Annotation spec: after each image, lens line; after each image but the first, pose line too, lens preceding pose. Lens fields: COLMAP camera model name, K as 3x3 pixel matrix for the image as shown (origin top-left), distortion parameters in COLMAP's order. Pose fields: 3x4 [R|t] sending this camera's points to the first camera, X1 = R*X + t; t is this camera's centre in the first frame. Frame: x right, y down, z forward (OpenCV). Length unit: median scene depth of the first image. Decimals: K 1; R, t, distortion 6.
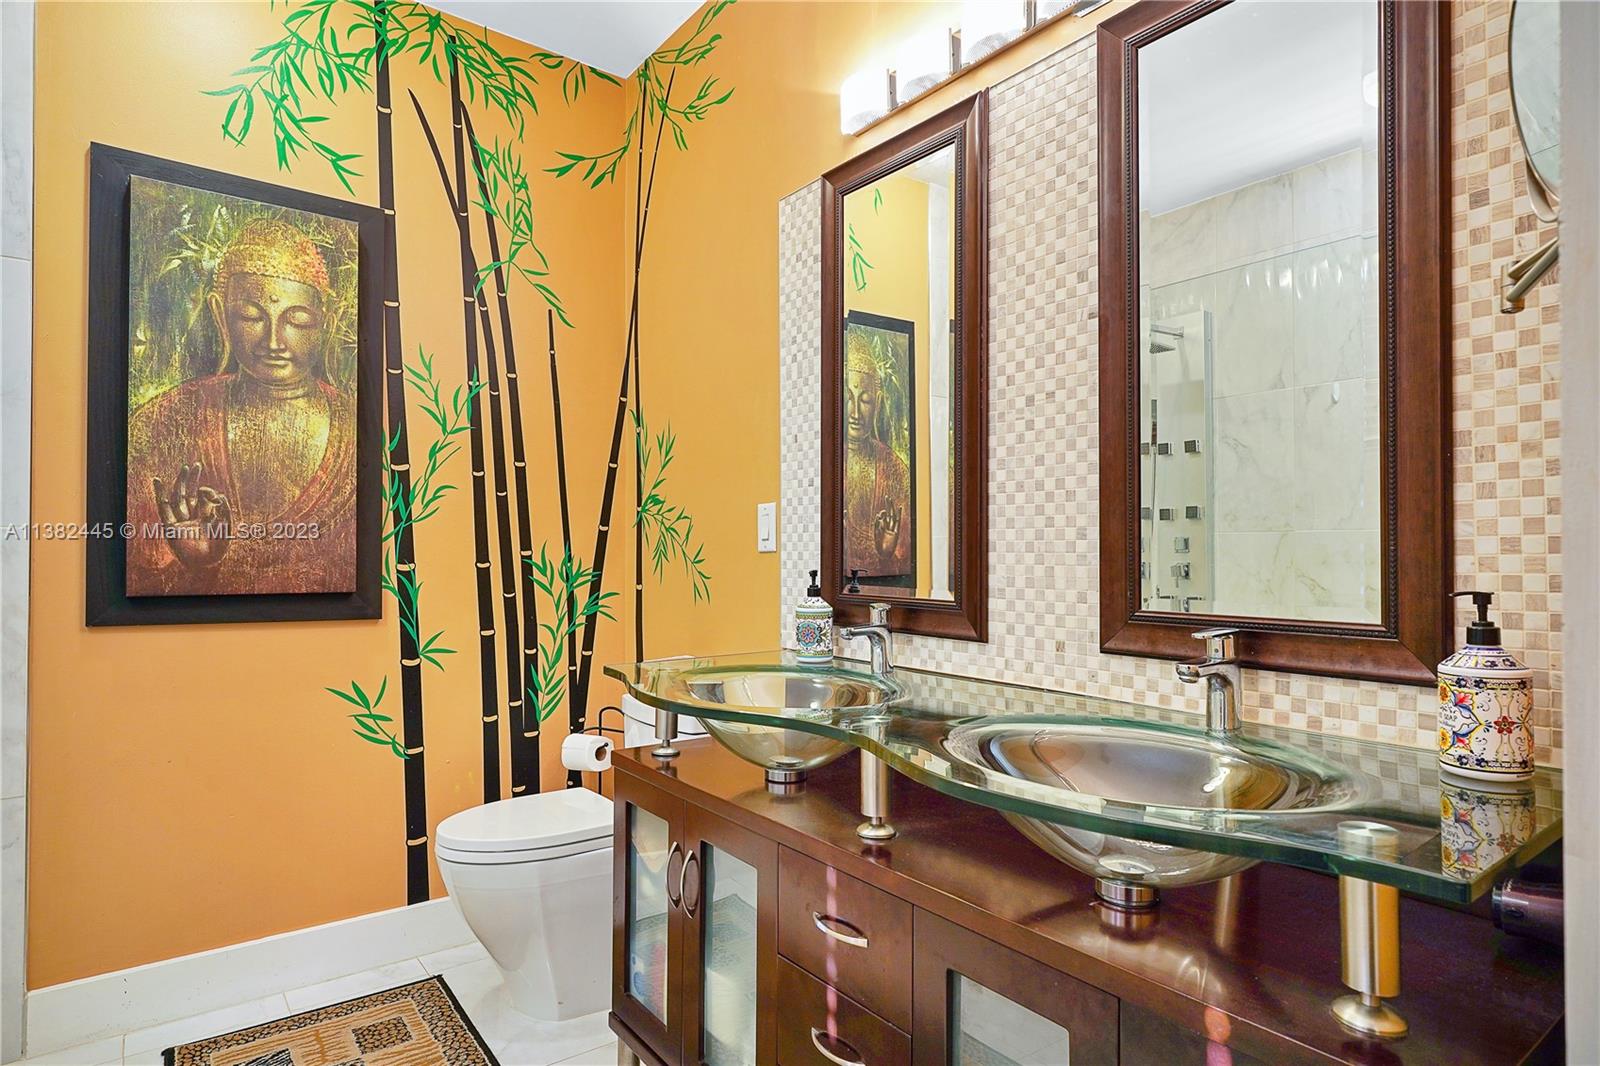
lens RADIAL K [[895.5, 0, 794.5], [0, 895.5, 549.7], [0, 0, 1]] dist [-0.003276, 0.002080]
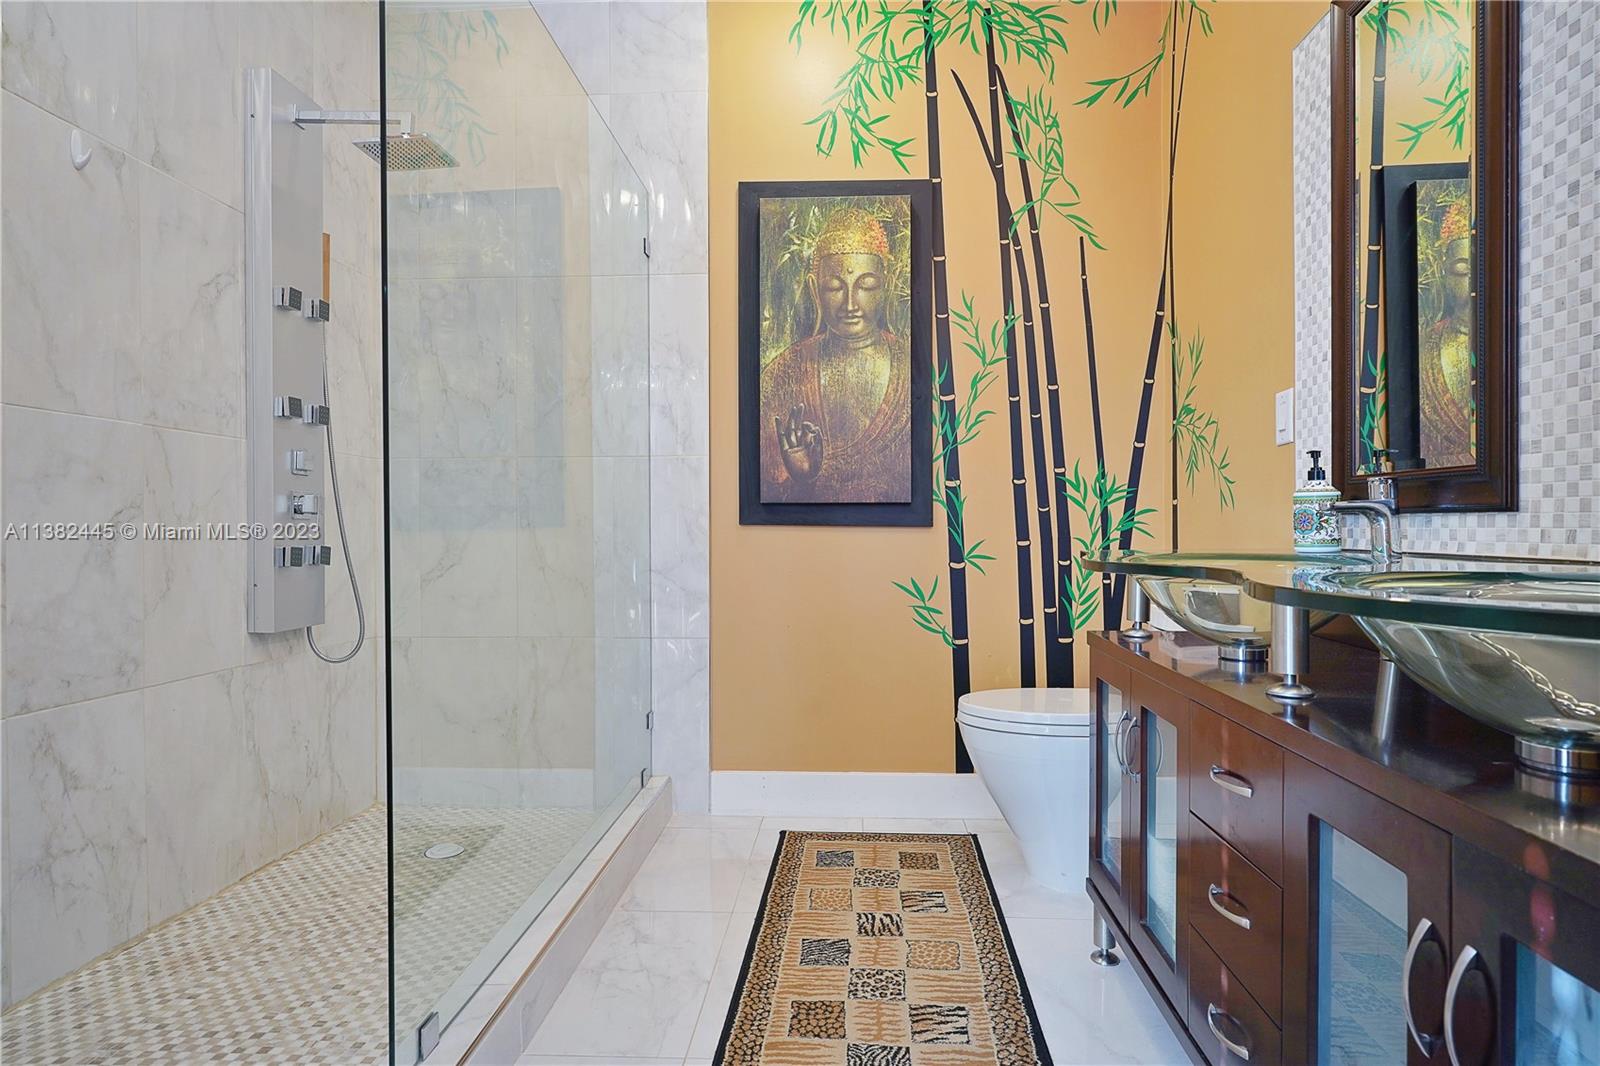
lens RADIAL K [[895.5, 0, 794.5], [0, 895.5, 549.7], [0, 0, 1]] dist [-0.003276, 0.002080]
pose [[0.752451, 0.006727, -0.658614, 0.191694], [0.005046, 0.999860, 0.015977, 0.091724], [0.658629, -0.015345, 0.752311, -0.016566]]
